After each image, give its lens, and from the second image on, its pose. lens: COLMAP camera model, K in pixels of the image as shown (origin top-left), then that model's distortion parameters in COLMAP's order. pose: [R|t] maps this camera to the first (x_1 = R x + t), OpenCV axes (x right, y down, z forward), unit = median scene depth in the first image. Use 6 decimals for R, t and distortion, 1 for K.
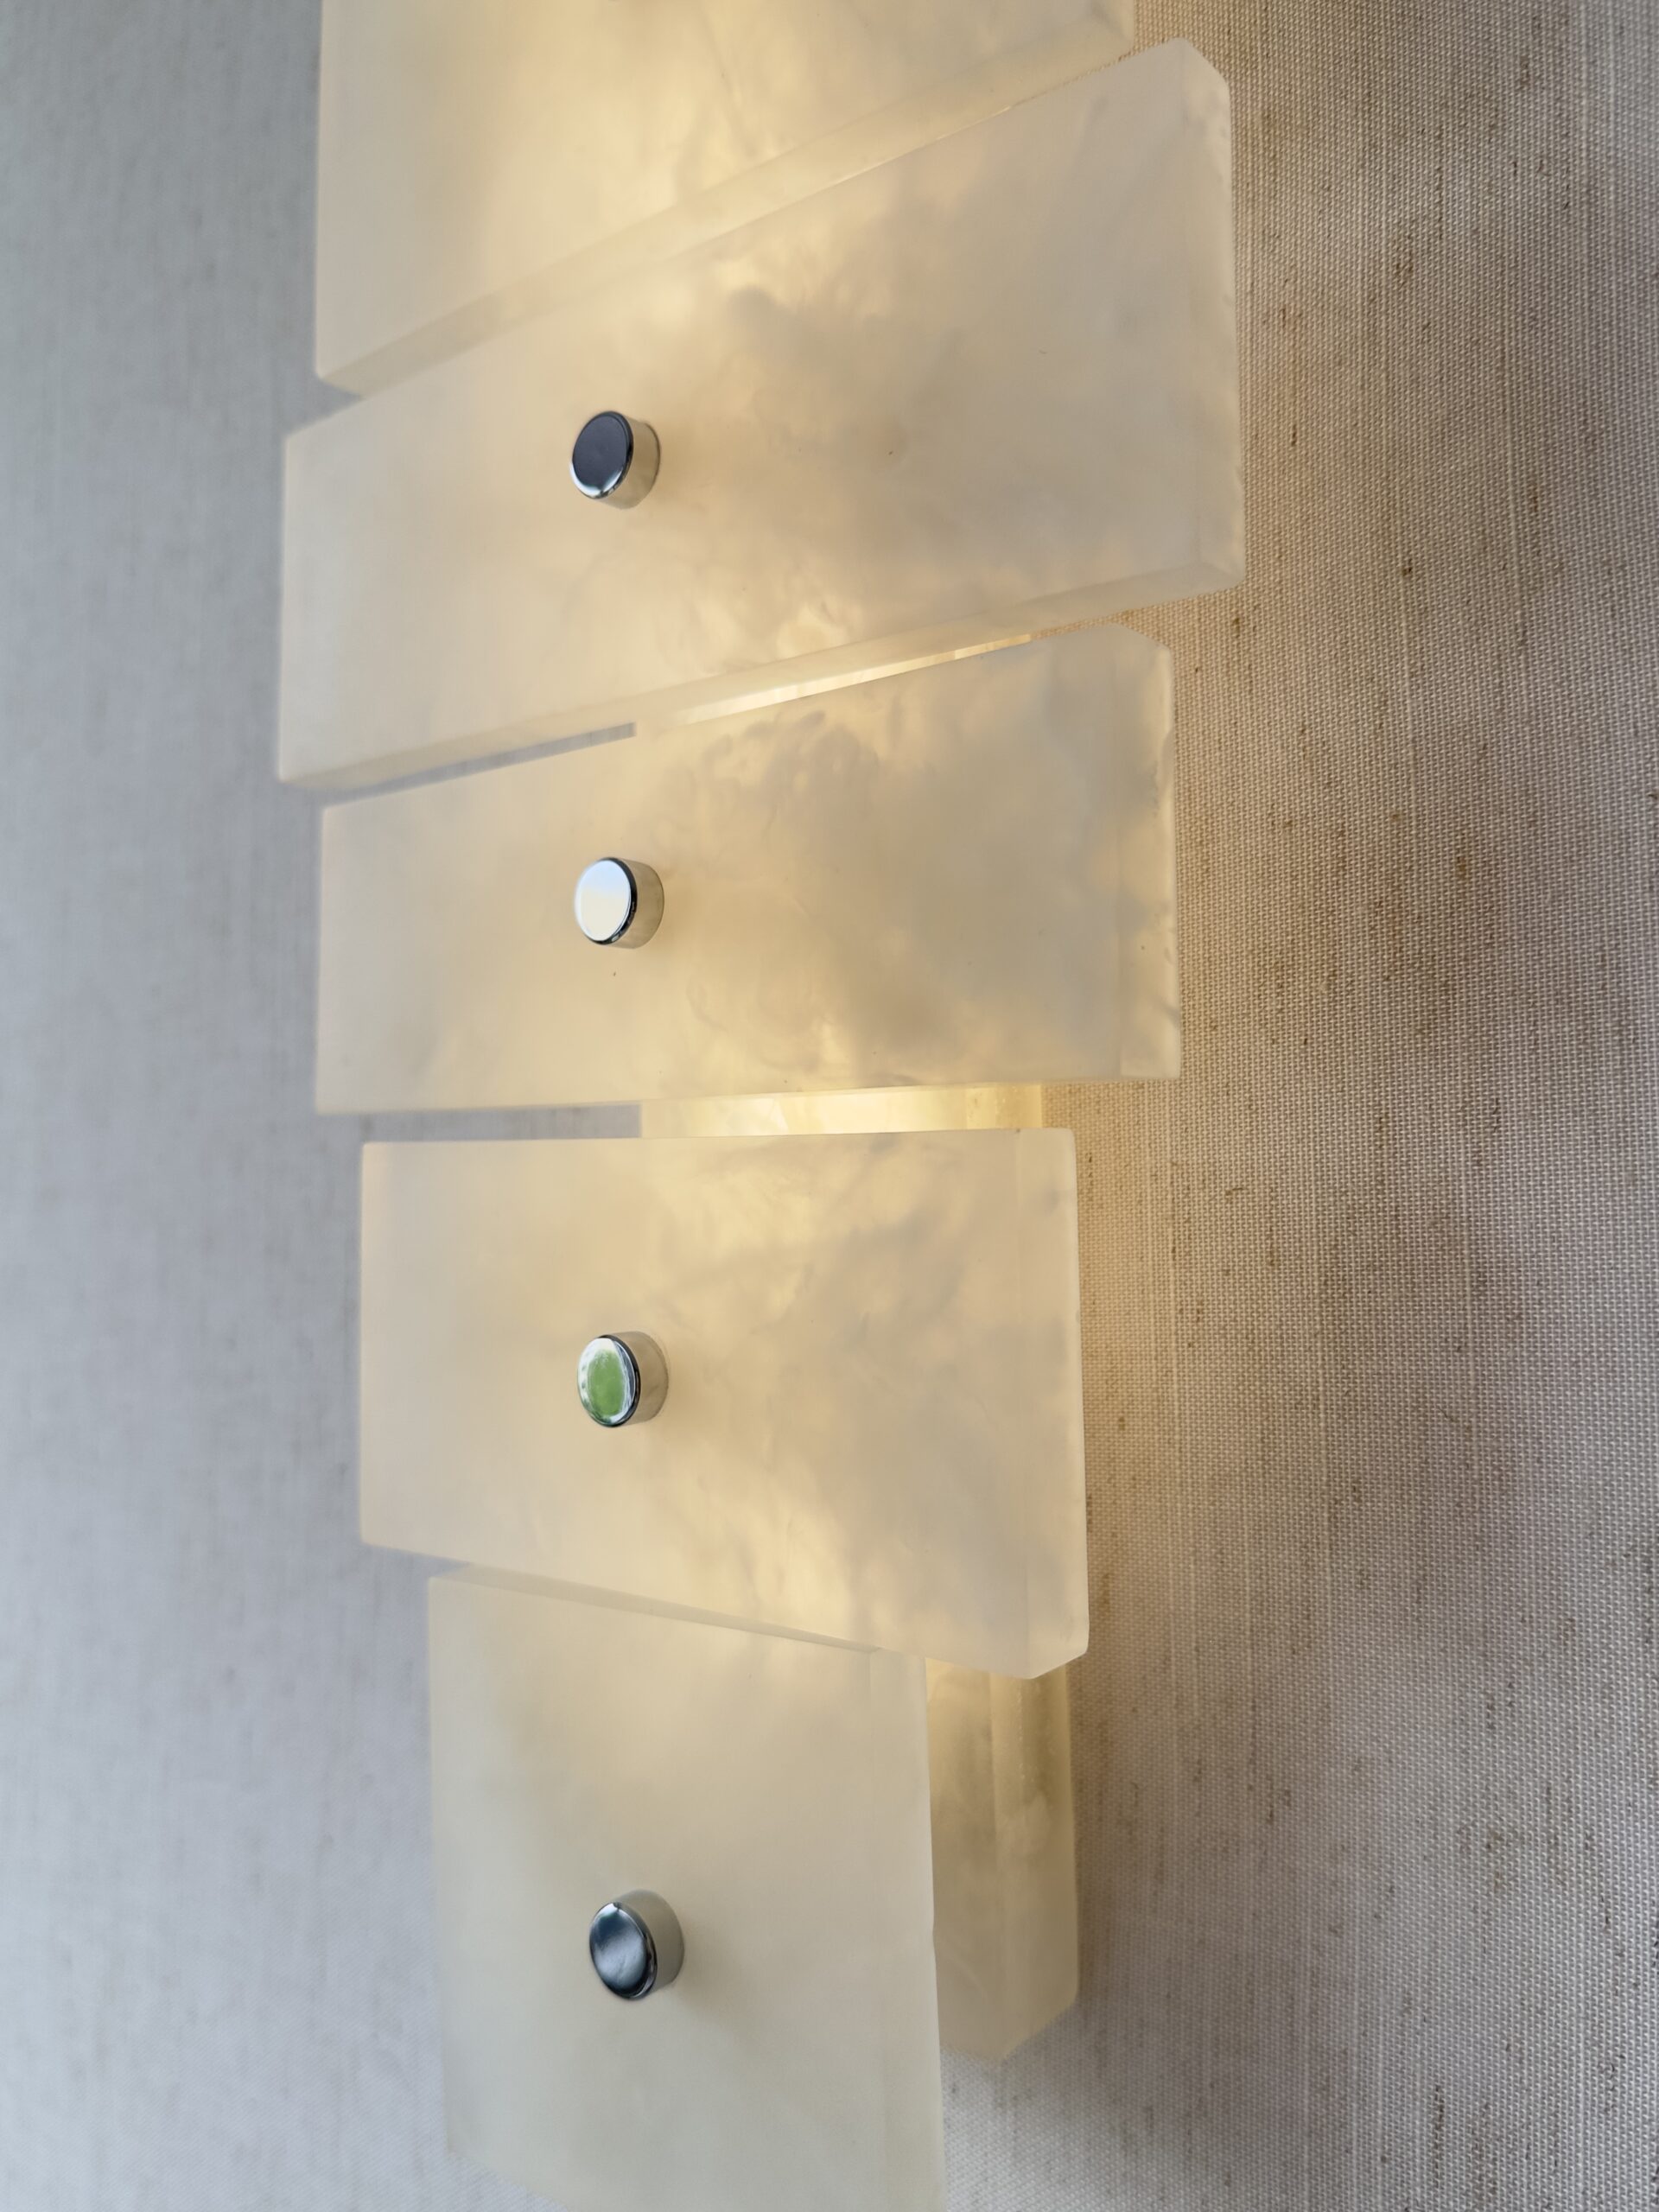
lens RADIAL K [[1861.2, 0, 746.1], [0, 1861.2, 1098.3], [0, 0, 1]] dist [0.060387, -0.168570]
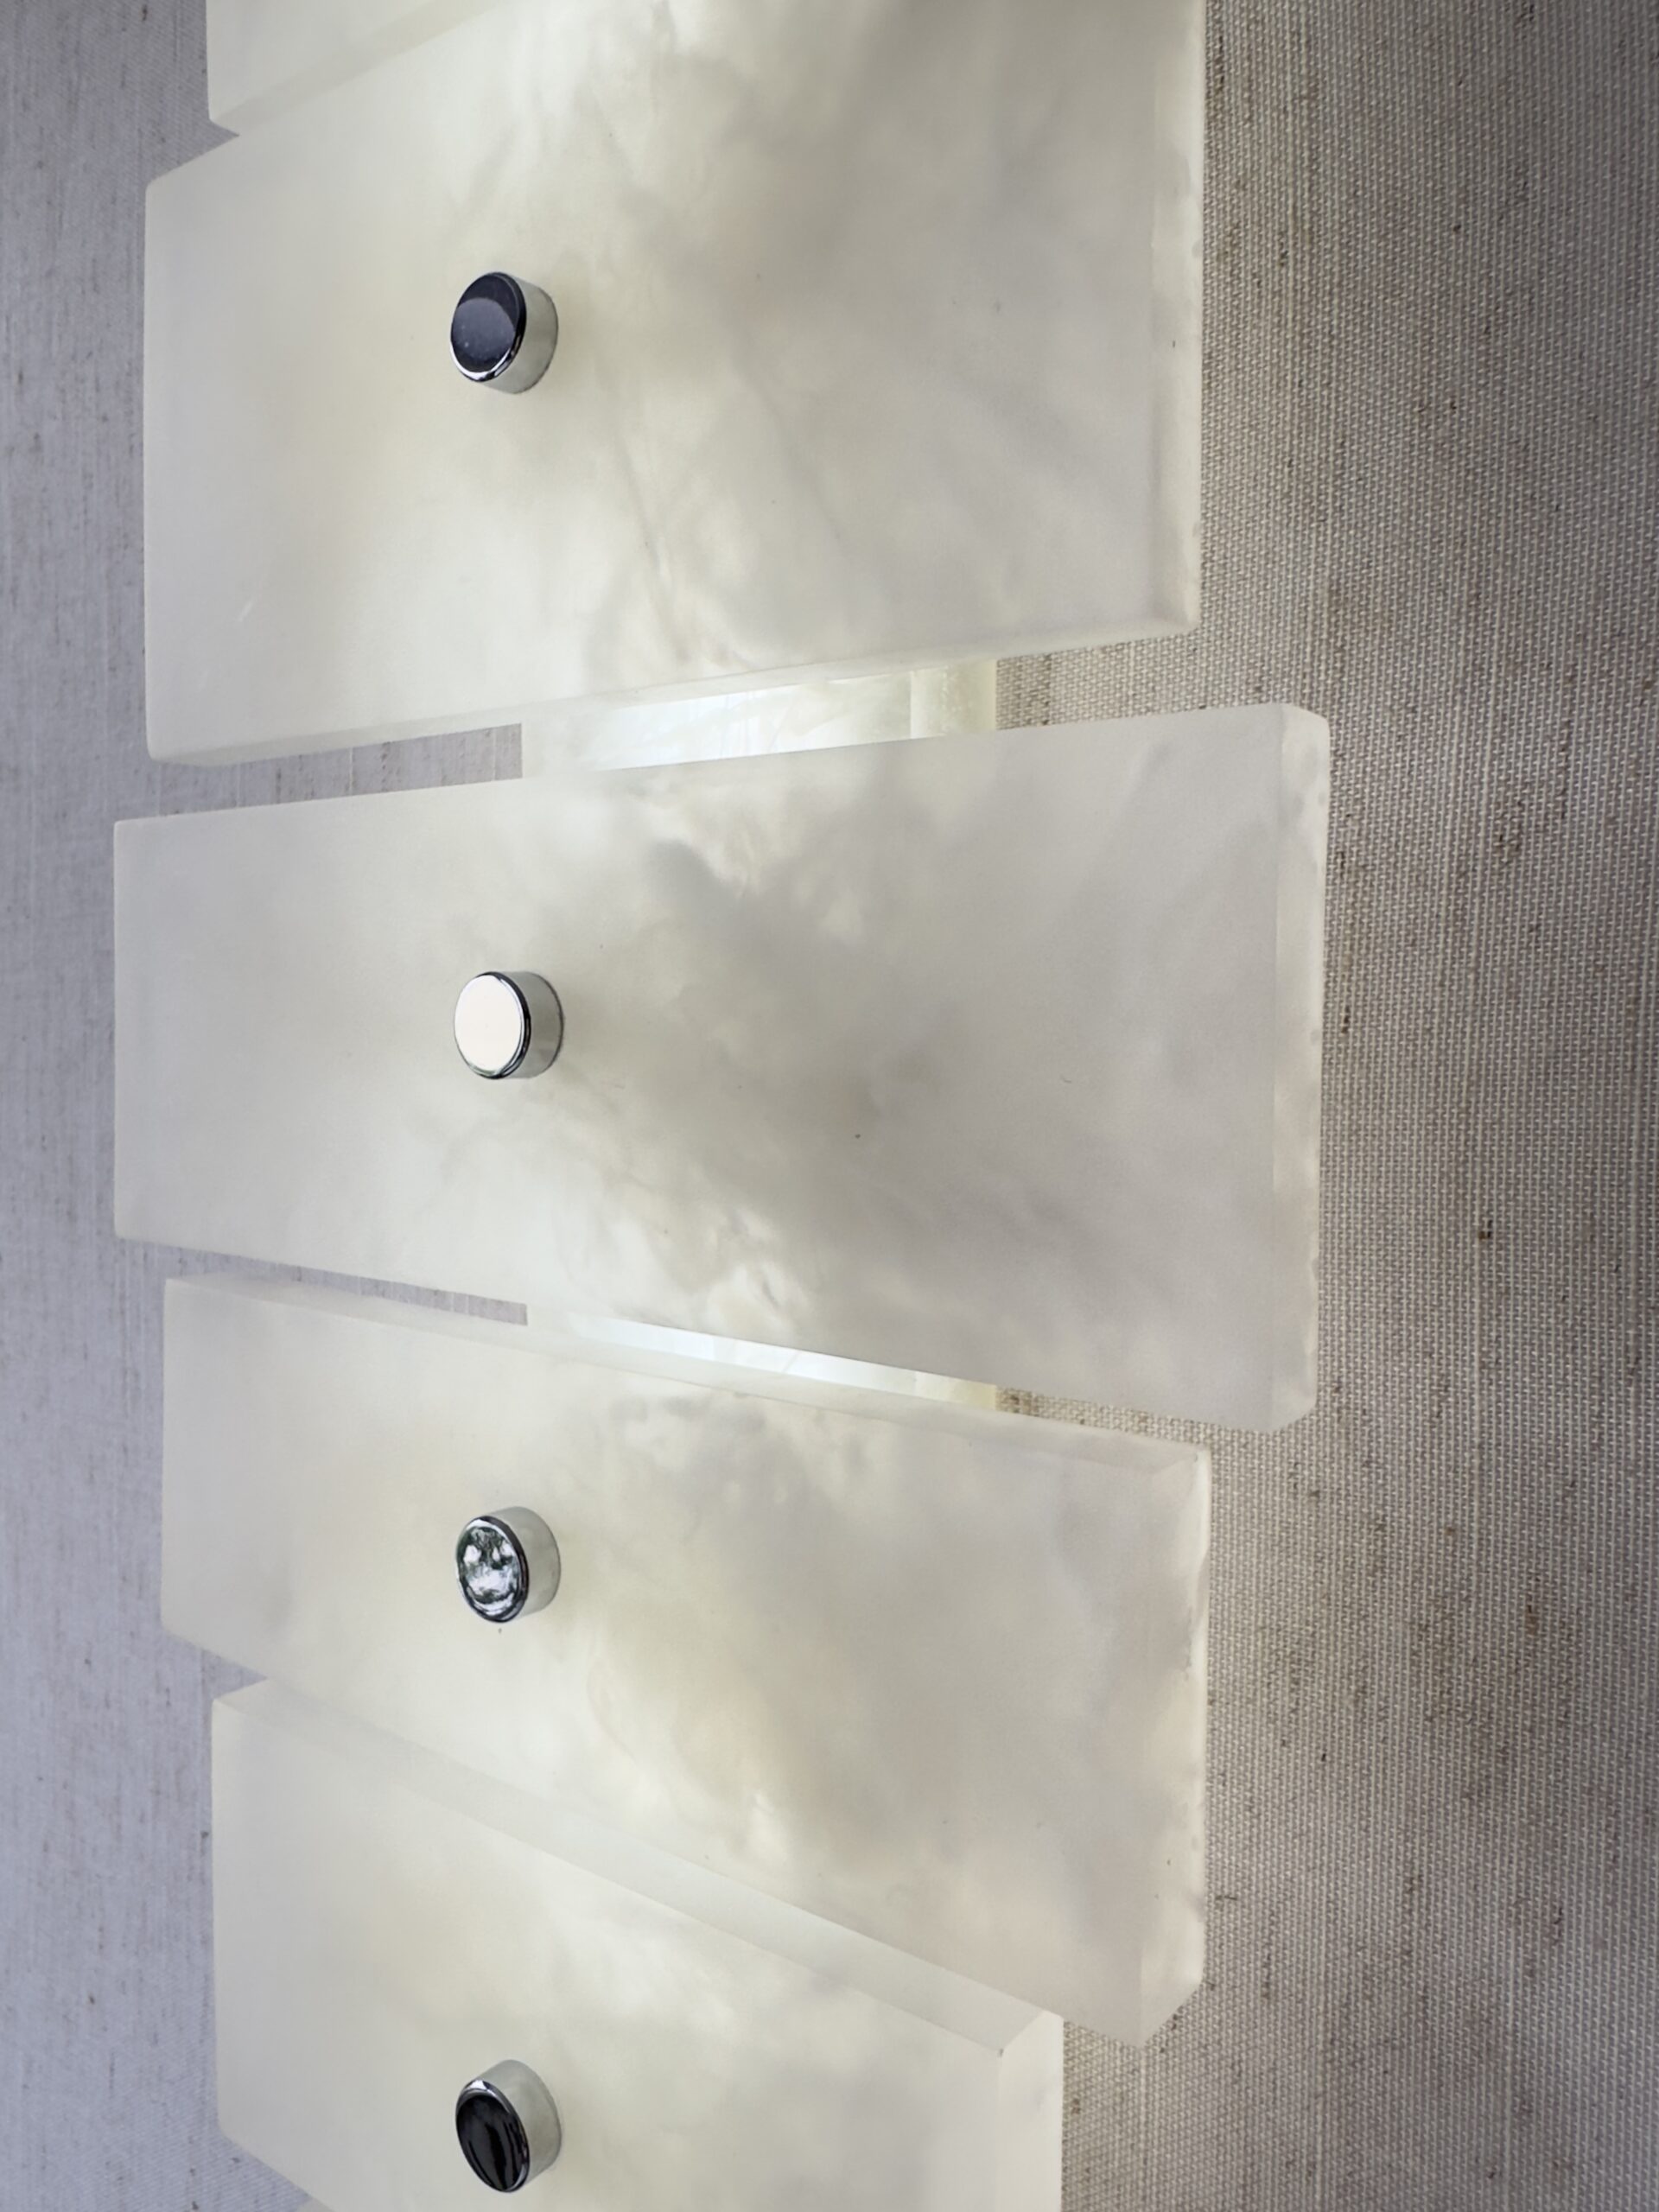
lens RADIAL K [[1770.2, 0, 674.2], [0, 1770.2, 1104.4], [0, 0, 1]] dist [-0.007594, -0.003967]
pose [[0.999479, 0.013280, 0.029401, -0.020506], [-0.016394, 0.993978, 0.108343, -0.412887], [-0.027786, -0.108769, 0.993679, 0.255064]]
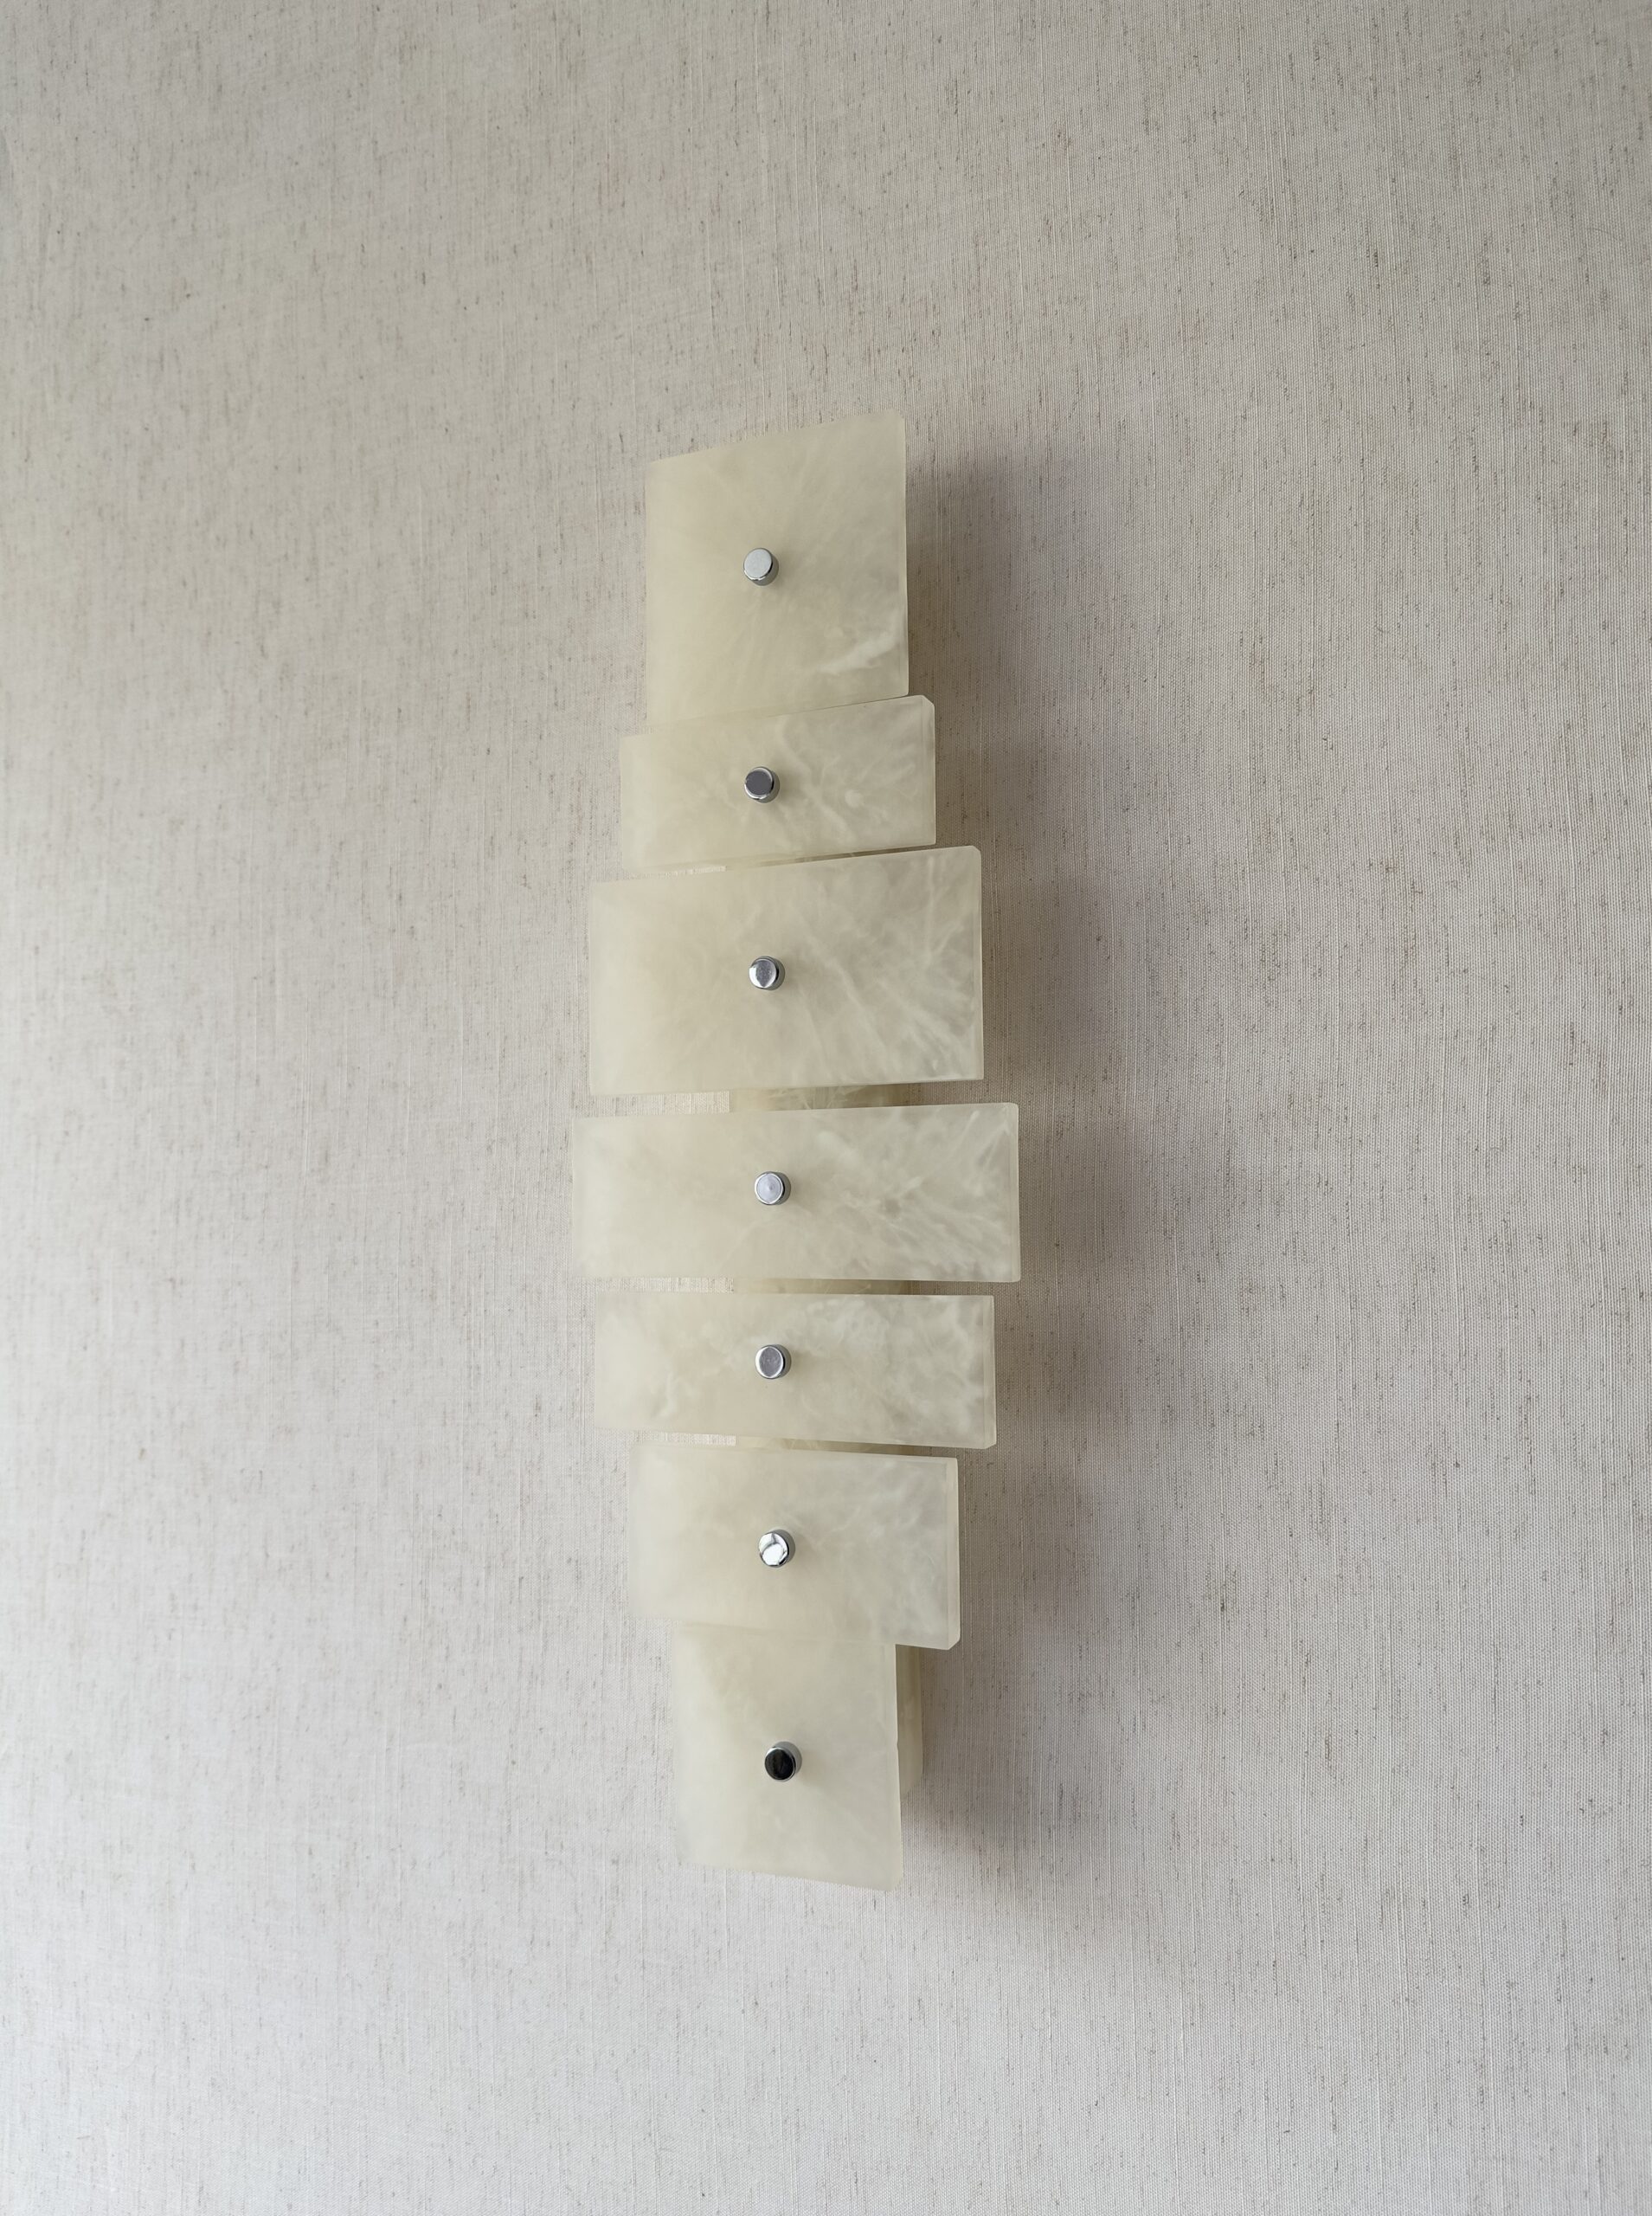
lens RADIAL K [[1624.2, 0, 820.7], [0, 1624.2, 1242.3], [0, 0, 1]] dist [-0.020104, 0.001787]
pose [[0.948046, 0.000367, 0.318132, -0.732738], [-0.015054, 0.998931, 0.043709, -0.380419], [-0.317776, -0.046227, 0.947038, -1.147047]]
